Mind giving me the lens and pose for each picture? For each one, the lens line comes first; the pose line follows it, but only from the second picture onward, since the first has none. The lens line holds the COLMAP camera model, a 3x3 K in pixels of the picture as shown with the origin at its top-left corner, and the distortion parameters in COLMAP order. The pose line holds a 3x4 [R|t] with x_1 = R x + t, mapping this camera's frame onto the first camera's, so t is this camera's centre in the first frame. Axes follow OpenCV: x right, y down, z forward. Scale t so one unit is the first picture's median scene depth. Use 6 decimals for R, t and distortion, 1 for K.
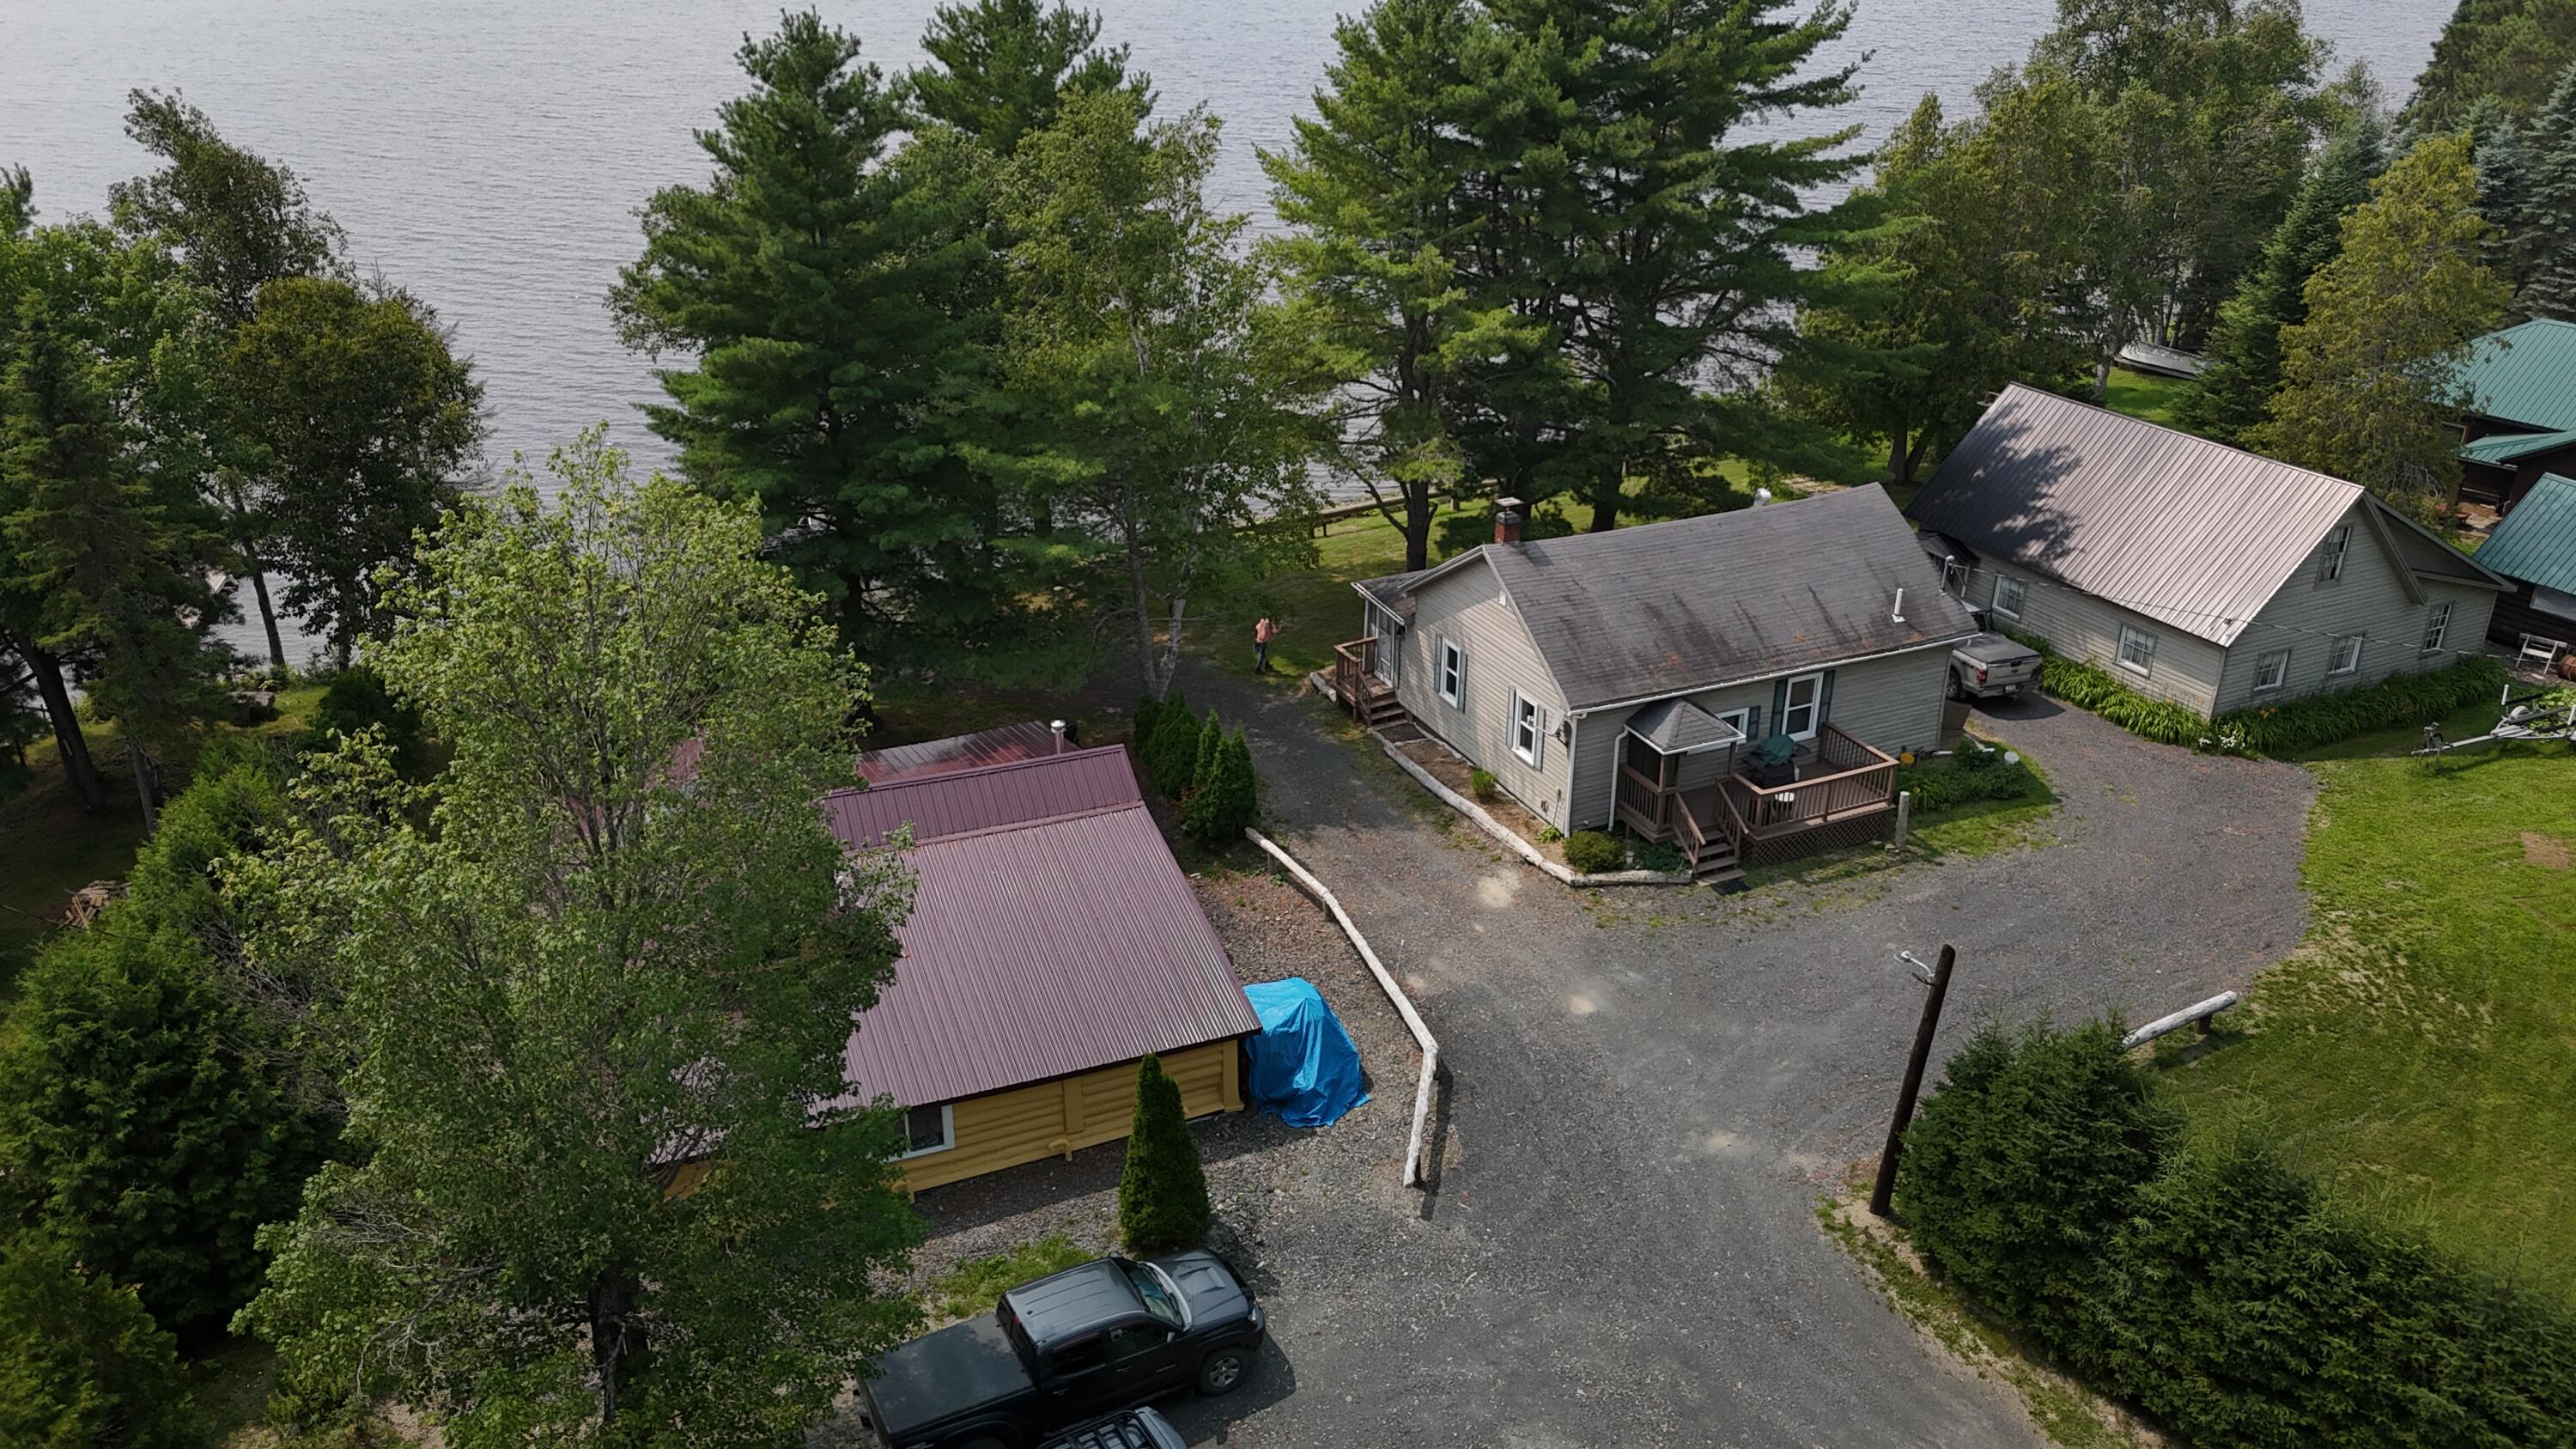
lens RADIAL K [[1835.5, 0, 1288.0], [0, 1835.5, 724.5], [0, 0, 1]] dist [0.209146, -0.185880]
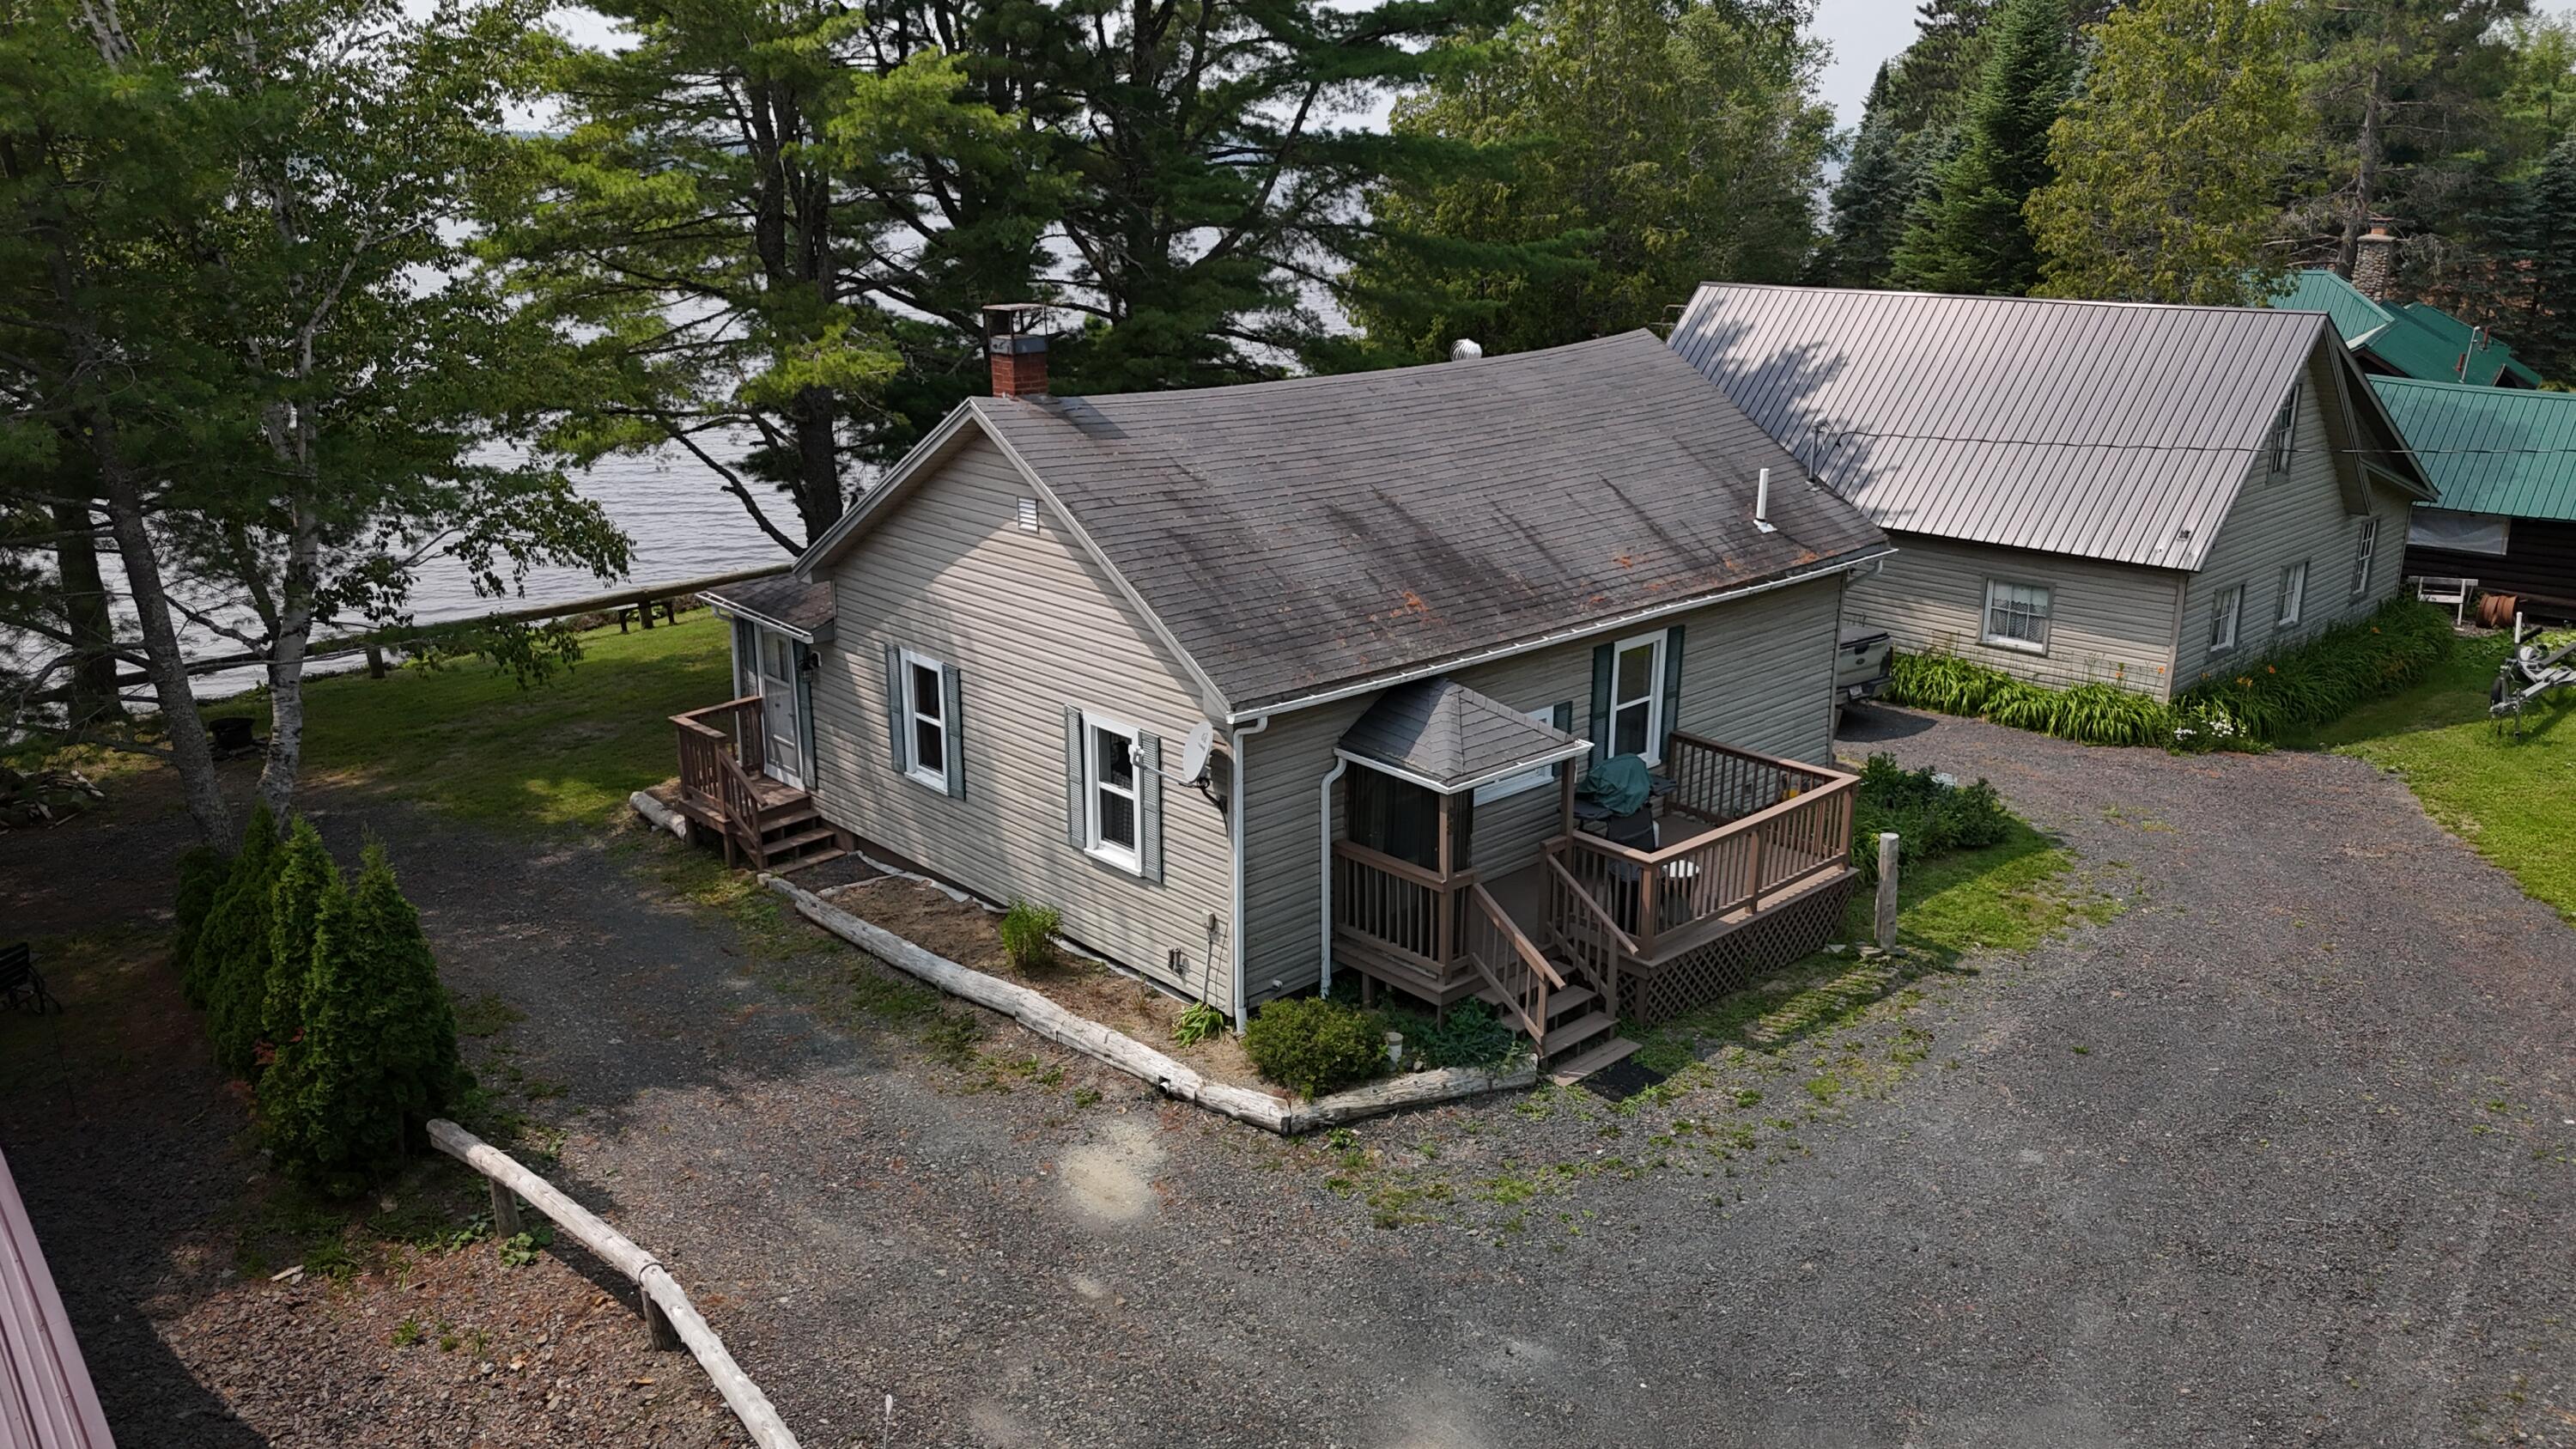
lens RADIAL K [[1886.8, 0, 1288.0], [0, 1886.8, 724.5], [0, 0, 1]] dist [0.086295, -0.054907]
pose [[0.950116, -0.090770, 0.298396, 0.034593], [0.131708, 0.983993, -0.120043, 0.045991], [-0.282723, 0.153356, 0.946863, 0.556041]]
